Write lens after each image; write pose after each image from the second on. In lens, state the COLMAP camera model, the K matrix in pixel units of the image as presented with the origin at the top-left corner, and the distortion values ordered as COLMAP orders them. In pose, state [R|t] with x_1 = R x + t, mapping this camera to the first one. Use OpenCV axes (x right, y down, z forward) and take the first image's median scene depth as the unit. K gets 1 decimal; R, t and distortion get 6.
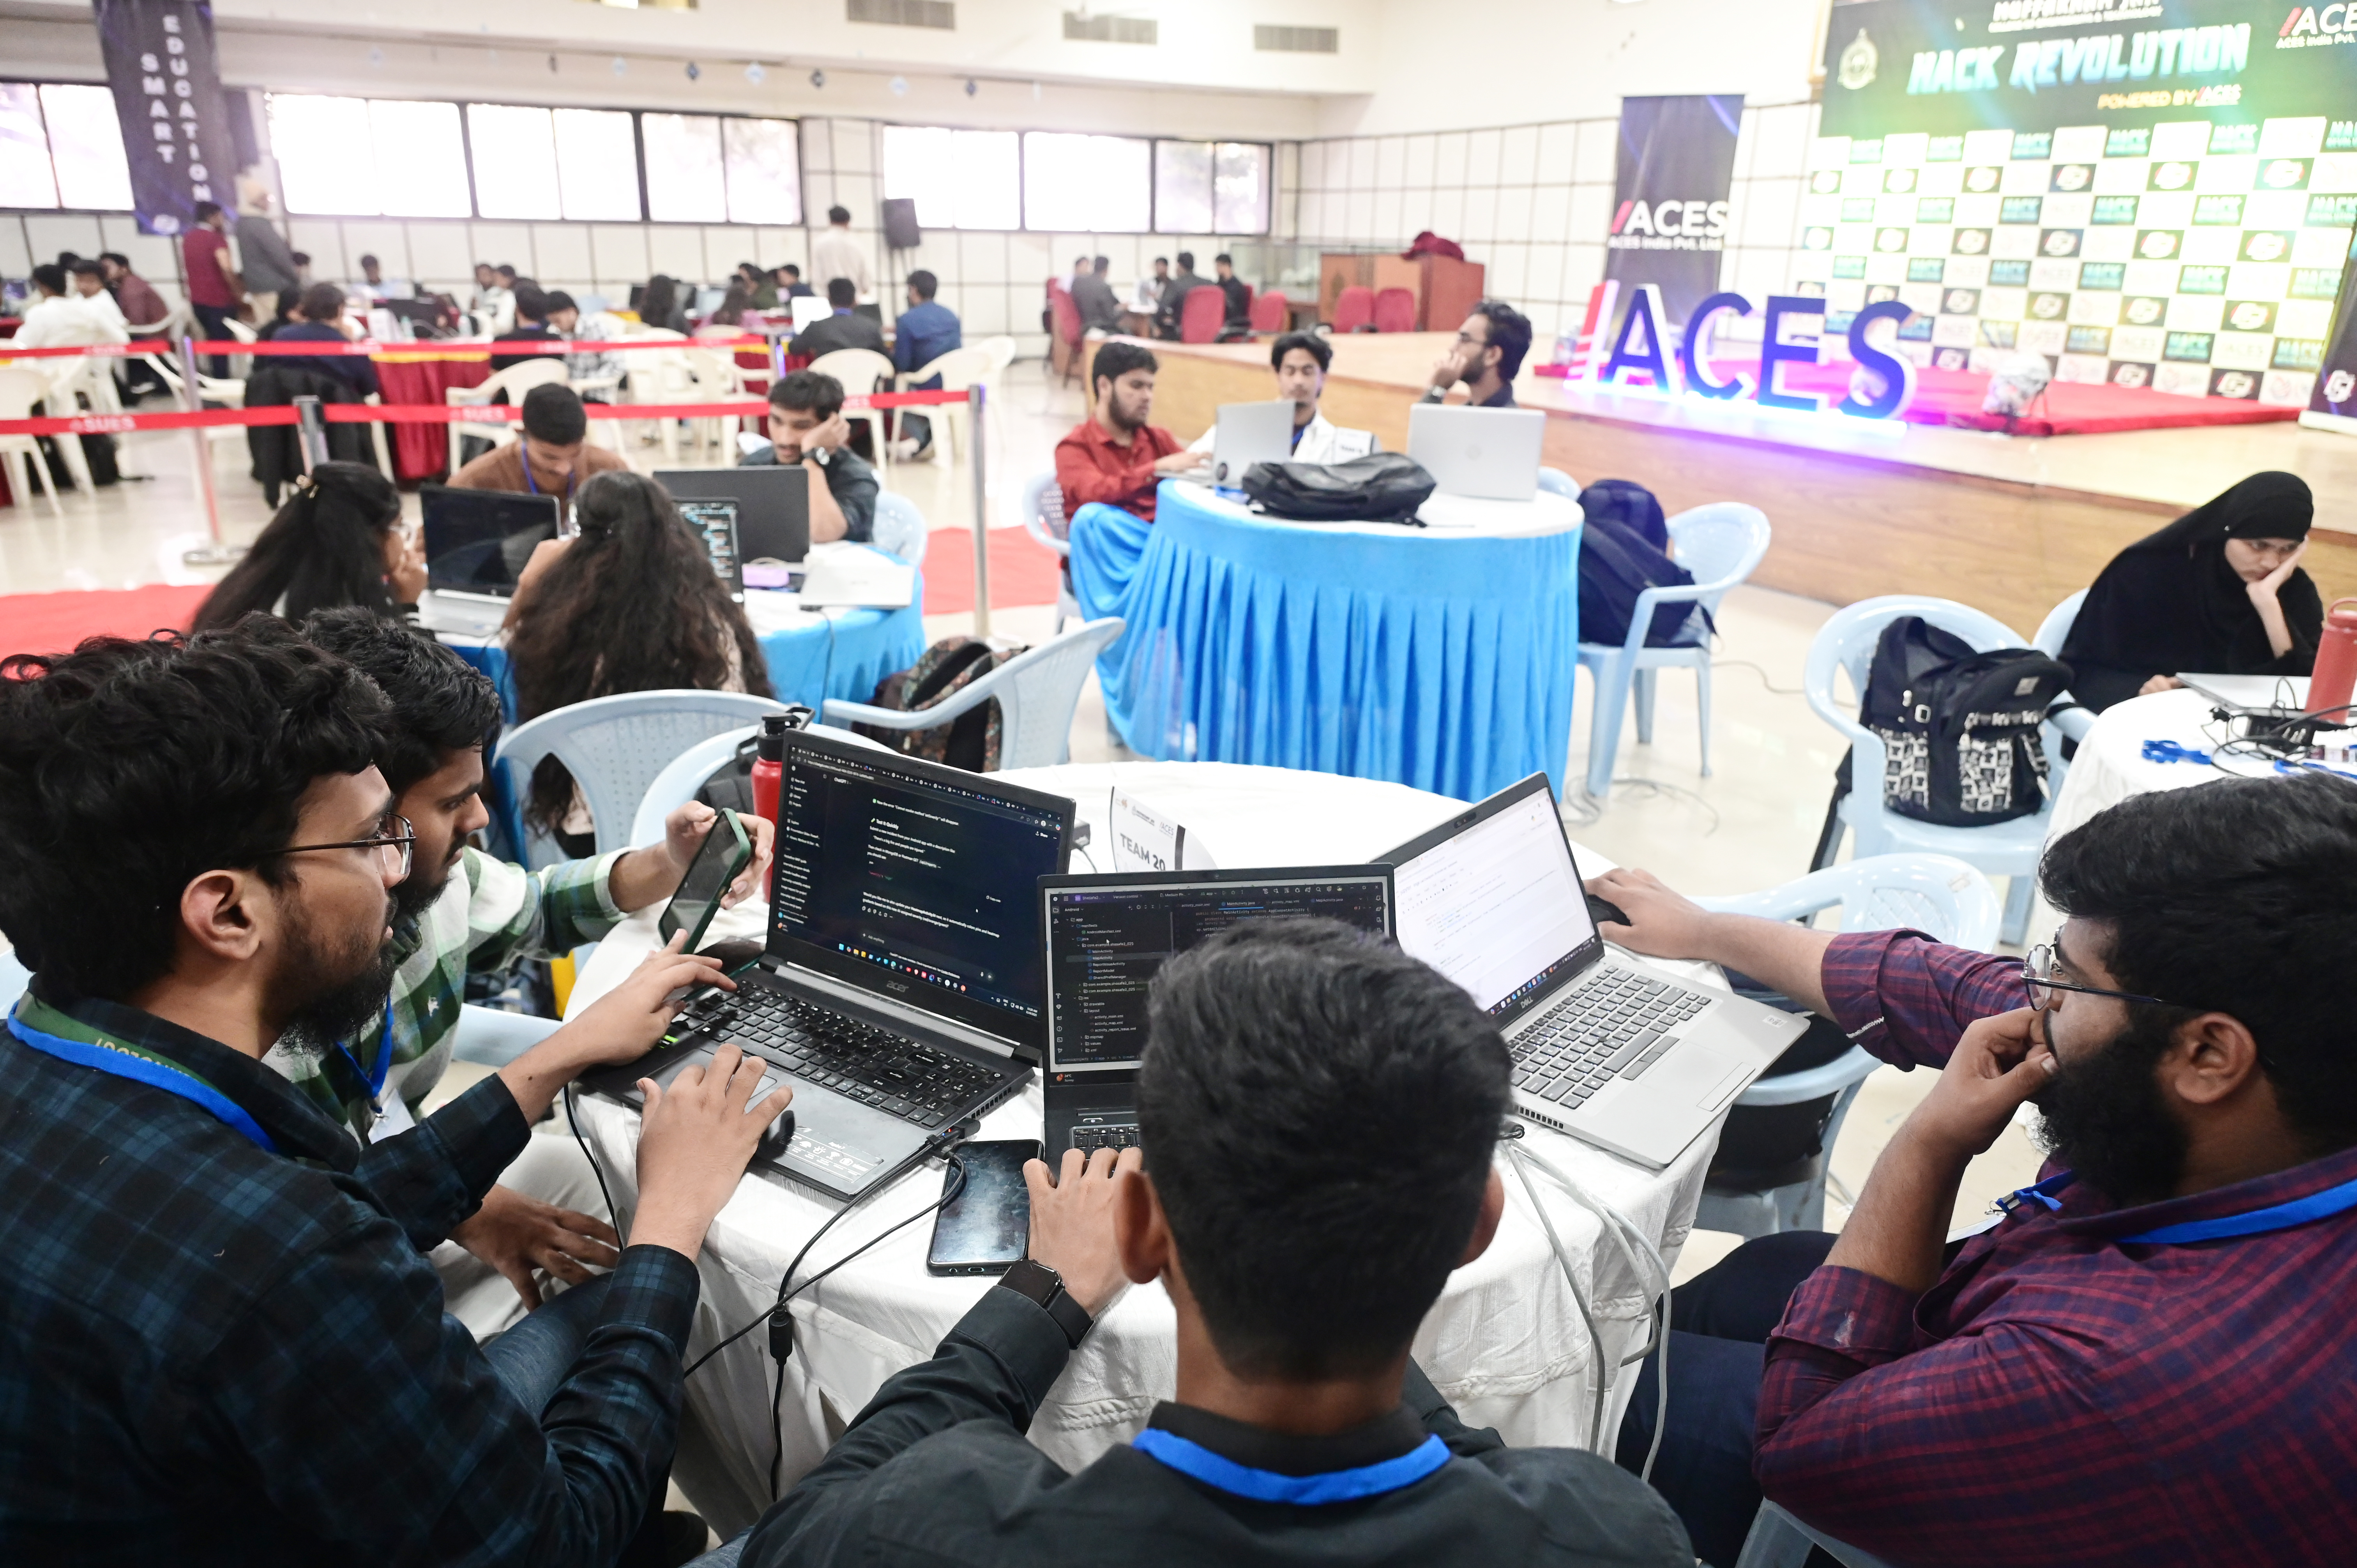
lens RADIAL K [[1591.7, 0, 1178.5], [0, 1591.7, 784.0], [0, 0, 1]] dist [0.001526, -0.002658]
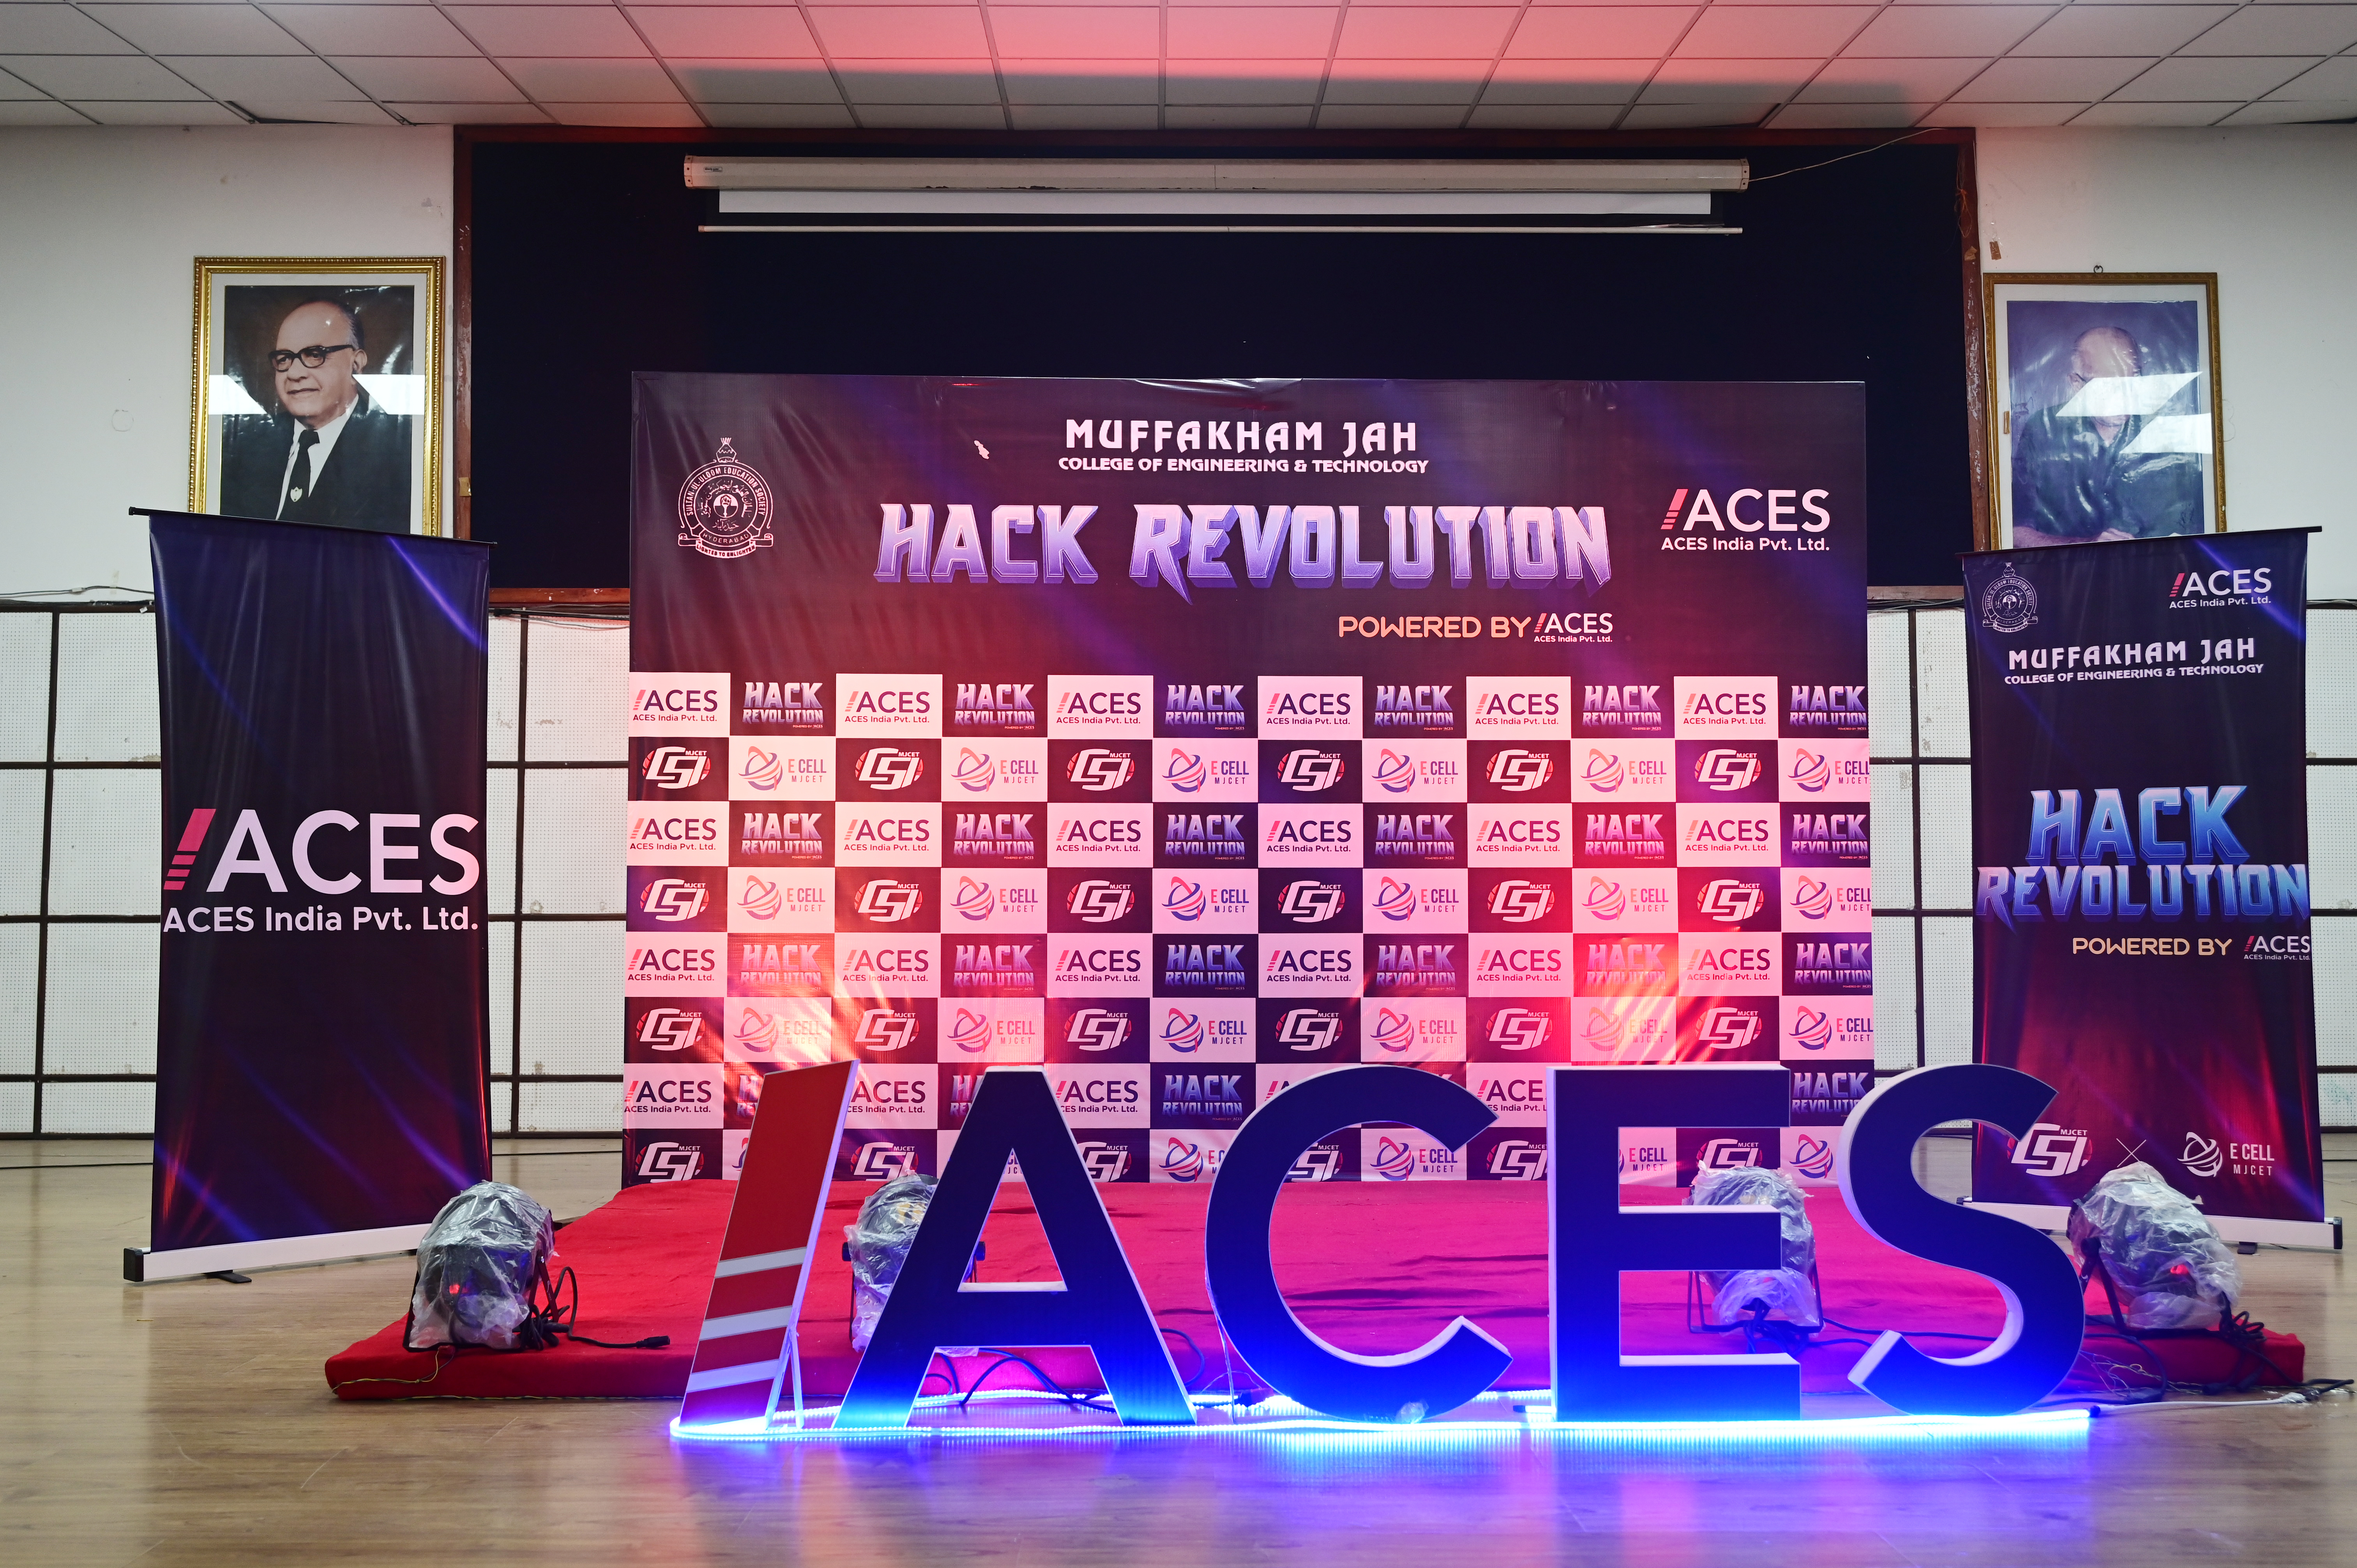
lens RADIAL K [[2263.0, 0, 1178.5], [0, 2263.0, 784.0], [0, 0, 1]] dist [-0.007820, -0.002994]
pose [[0.459643, 0.029197, 0.887624, -0.056689], [0.301131, 0.935128, -0.186696, -0.262289], [-0.835493, 0.353105, 0.421033, 0.748785]]
